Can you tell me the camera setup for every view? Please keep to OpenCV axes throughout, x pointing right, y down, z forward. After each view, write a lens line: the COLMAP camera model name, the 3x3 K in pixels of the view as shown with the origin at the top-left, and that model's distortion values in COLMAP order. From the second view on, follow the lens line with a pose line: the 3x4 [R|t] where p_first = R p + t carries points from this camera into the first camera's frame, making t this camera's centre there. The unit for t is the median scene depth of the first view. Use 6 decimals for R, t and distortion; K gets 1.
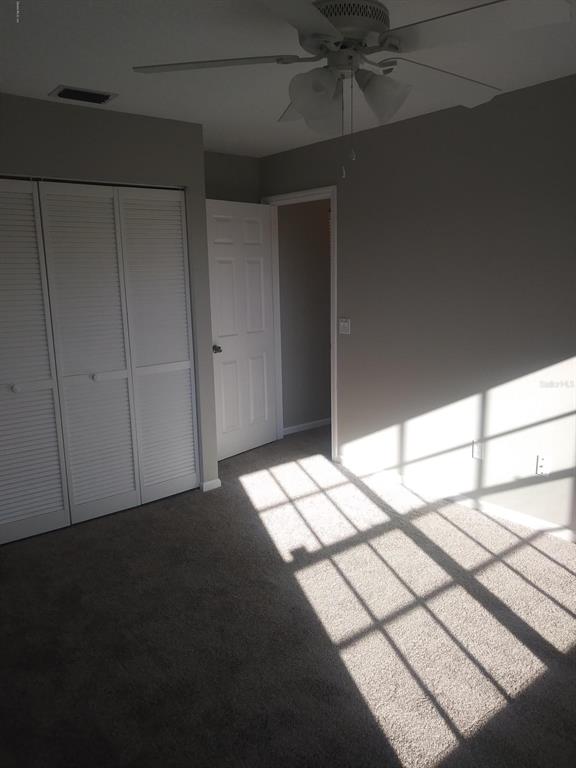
lens RADIAL K [[599.2, 0, 288.0], [0, 599.2, 384.0], [0, 0, 1]] dist [0.065698, -0.094258]
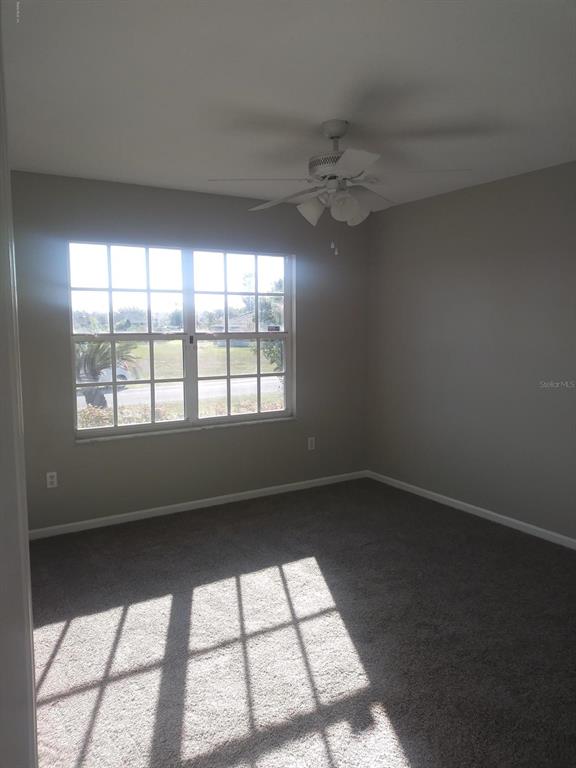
lens RADIAL K [[599.2, 0, 288.0], [0, 599.2, 384.0], [0, 0, 1]] dist [0.065698, -0.094258]
pose [[-0.990196, 0.008329, 0.139438, 0.002152], [0.049573, 0.954200, 0.295033, -0.348574], [-0.130595, 0.299053, -0.945258, 1.876148]]
